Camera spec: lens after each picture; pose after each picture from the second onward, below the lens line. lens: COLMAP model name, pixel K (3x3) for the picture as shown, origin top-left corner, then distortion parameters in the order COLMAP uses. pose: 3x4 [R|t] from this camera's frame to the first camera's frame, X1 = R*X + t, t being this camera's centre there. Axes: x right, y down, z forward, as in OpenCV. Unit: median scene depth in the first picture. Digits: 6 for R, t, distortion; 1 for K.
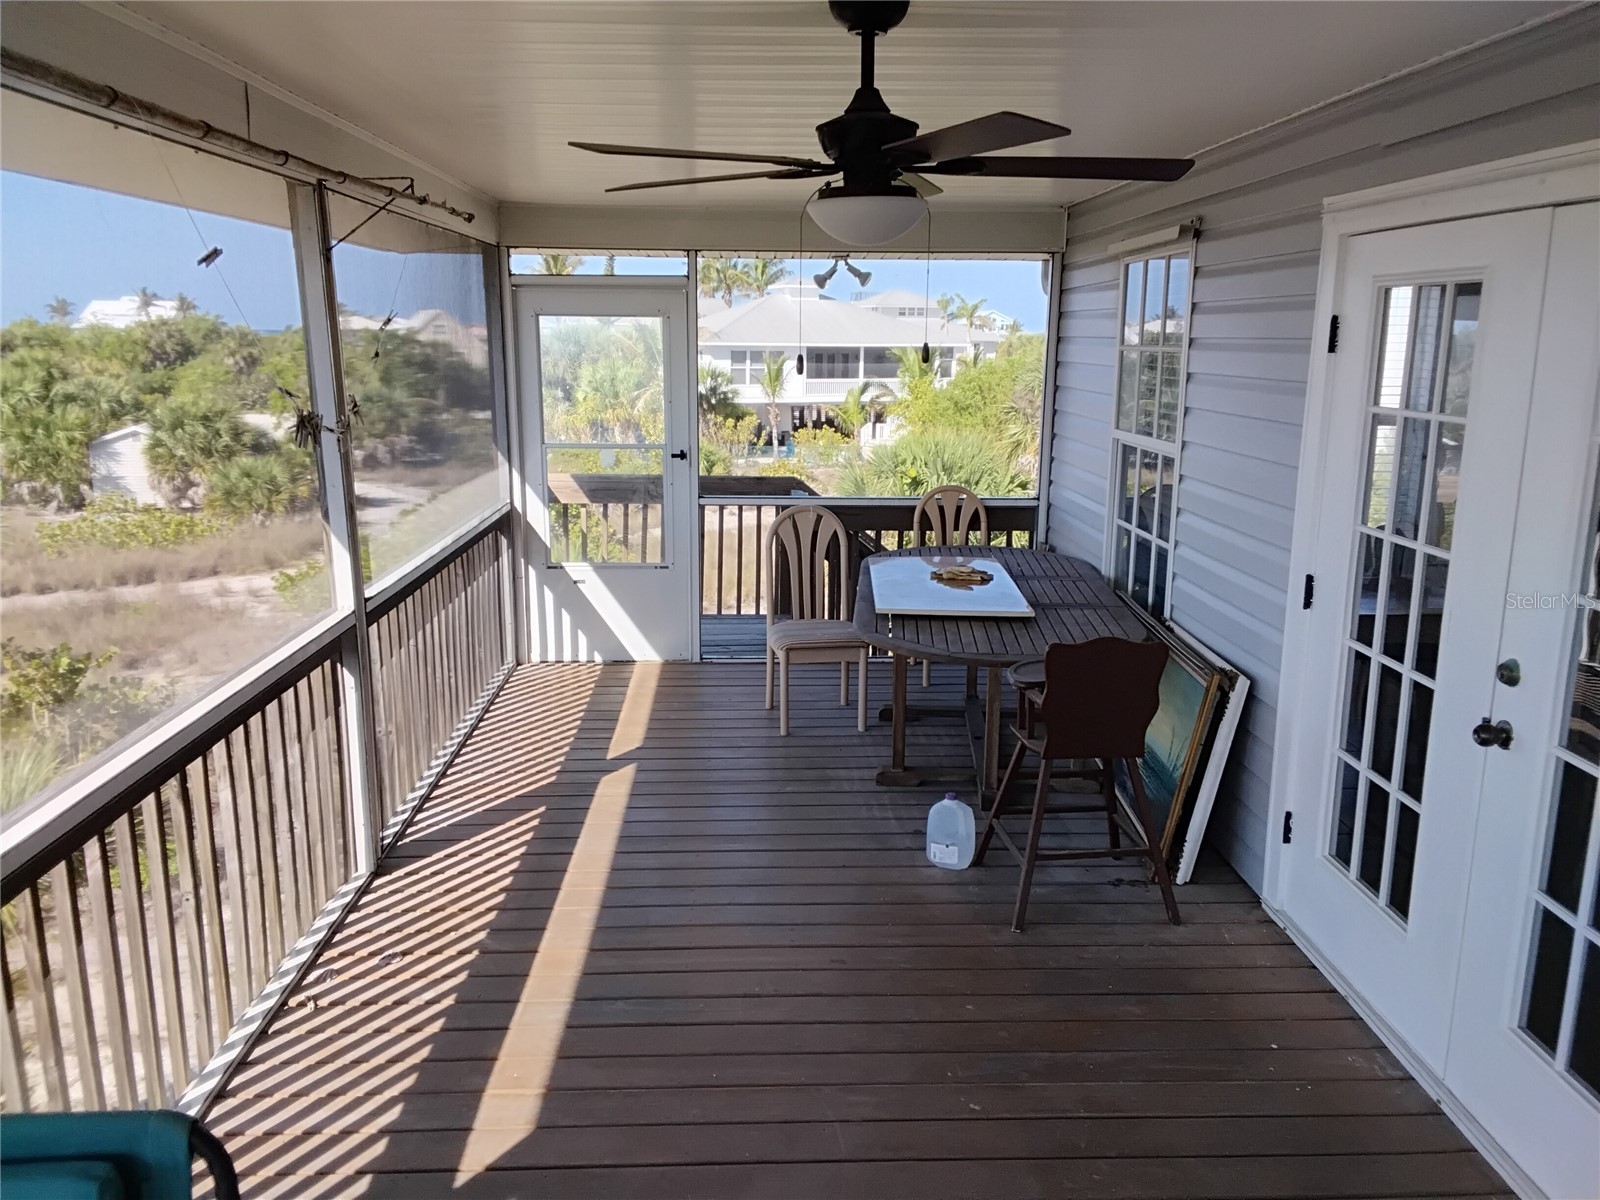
lens RADIAL K [[1264.6, 0, 803.4], [0, 1264.6, 627.4], [0, 0, 1]] dist [0.093216, -0.136898]
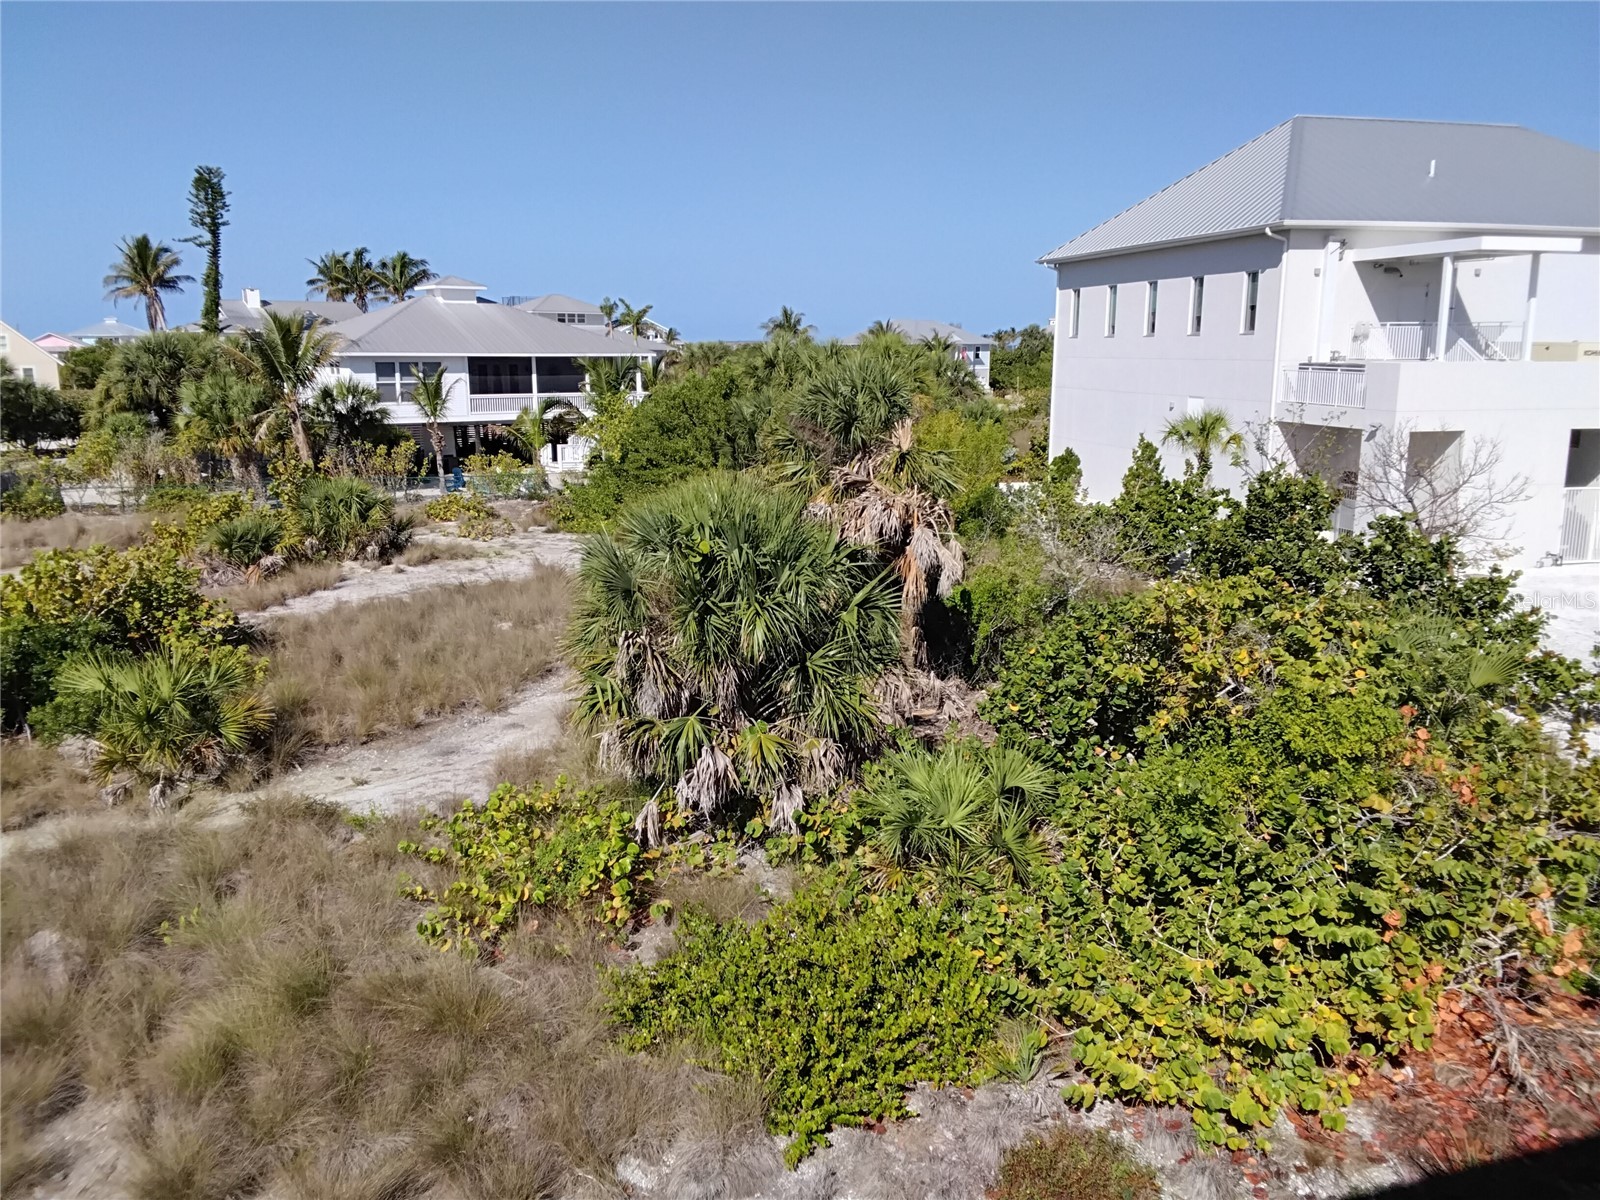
lens RADIAL K [[1264.6, 0, 797.8], [0, 1264.6, 622.9], [0, 0, 1]] dist [0.093216, -0.136898]
pose [[0.964925, -0.066020, 0.254088, -0.014165], [0.068298, 0.997665, -0.000142, -0.027848], [-0.253486, 0.017491, 0.967181, 0.118483]]
